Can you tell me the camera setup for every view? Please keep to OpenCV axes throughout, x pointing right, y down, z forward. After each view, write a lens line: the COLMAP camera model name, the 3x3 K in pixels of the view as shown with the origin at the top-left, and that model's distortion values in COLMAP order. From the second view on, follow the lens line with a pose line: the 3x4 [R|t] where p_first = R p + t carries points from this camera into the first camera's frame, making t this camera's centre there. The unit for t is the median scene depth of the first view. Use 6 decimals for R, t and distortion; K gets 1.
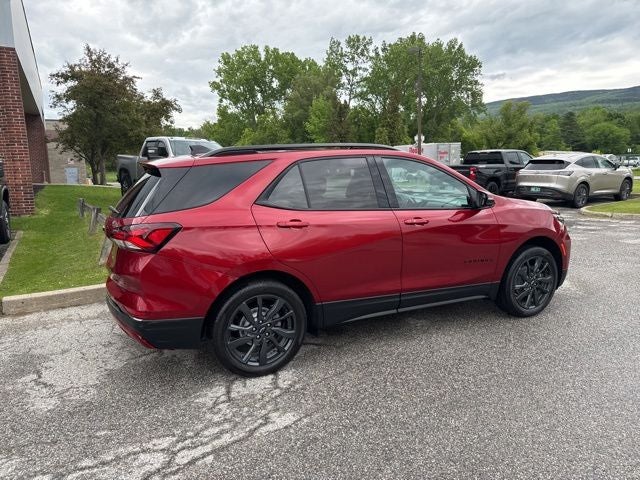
lens RADIAL K [[451.8, 0, 325.7], [0, 451.8, 252.4], [0, 0, 1]] dist [0.034036, -0.039535]
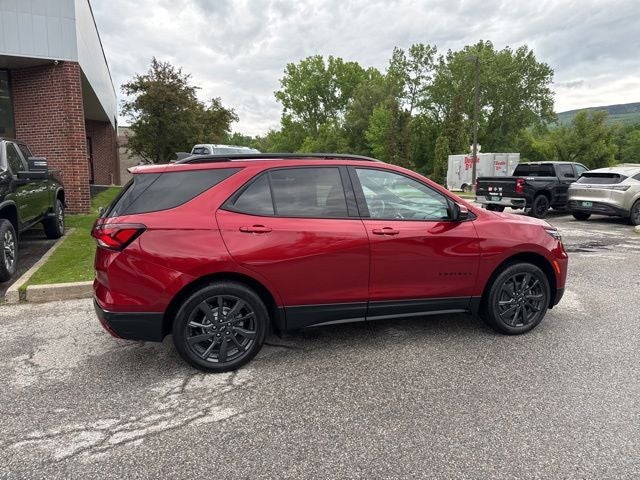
lens RADIAL K [[451.8, 0, 323.7], [0, 451.8, 252.8], [0, 0, 1]] dist [0.034036, -0.039535]
pose [[0.990213, 0.043720, -0.132537, 0.051839], [-0.045925, 0.998852, -0.013620, -0.000265], [0.131789, 0.019573, 0.991084, -0.004412]]
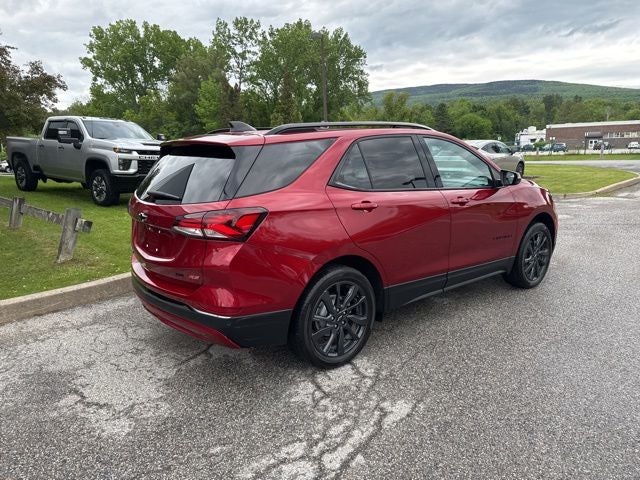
lens RADIAL K [[451.8, 0, 325.4], [0, 451.8, 246.4], [0, 0, 1]] dist [0.034036, -0.039535]
pose [[0.970598, -0.045915, 0.236287, -0.089023], [0.042007, 0.998885, 0.021550, -0.000198], [-0.237013, -0.010991, 0.971444, 0.020864]]
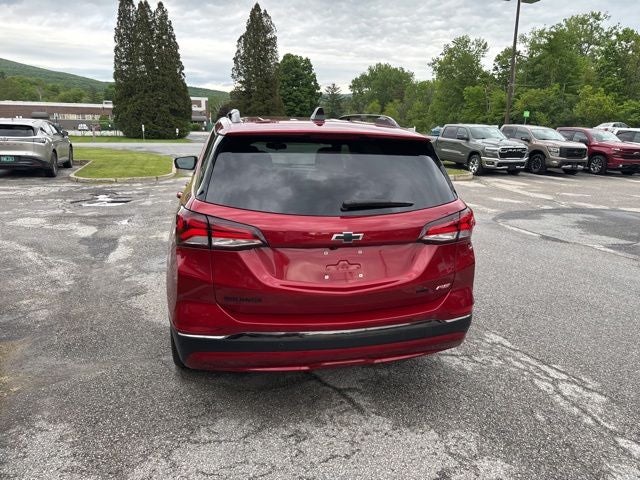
lens RADIAL K [[451.8, 0, 329.5], [0, 451.8, 238.5], [0, 0, 1]] dist [0.034036, -0.039535]
pose [[0.223169, -0.199802, 0.954083, -0.270929], [0.157601, 0.973287, 0.166959, -0.039719], [-0.961955, 0.113104, 0.248697, 0.214789]]
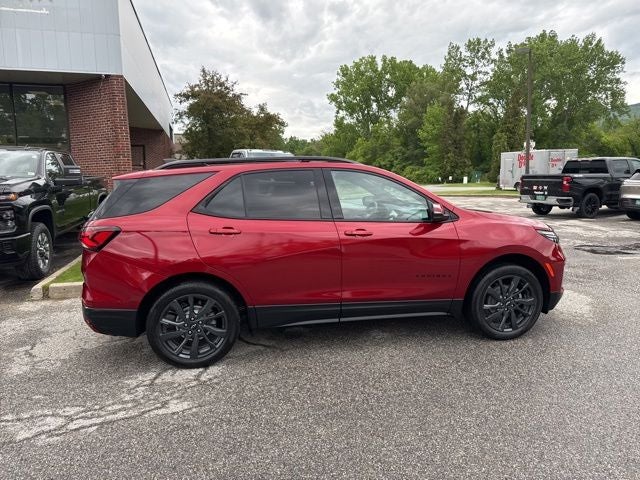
lens RADIAL K [[451.8, 0, 322.3], [0, 451.8, 254.3], [0, 0, 1]] dist [0.034036, -0.039535]
pose [[0.965546, 0.046268, -0.256085, 0.100735], [-0.049760, 0.998735, -0.007172, -0.002538], [0.255429, 0.019668, 0.966628, 0.001845]]
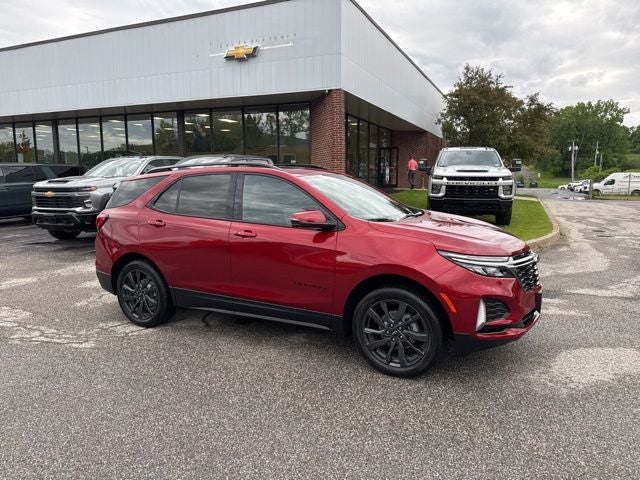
lens RADIAL K [[451.8, 0, 319.2], [0, 451.8, 244.6], [0, 0, 1]] dist [0.034036, -0.039535]
pose [[0.586523, 0.126138, -0.800050, 0.306655], [-0.148464, 0.987805, 0.046900, -0.031493], [0.796209, 0.091271, 0.598098, 0.131747]]
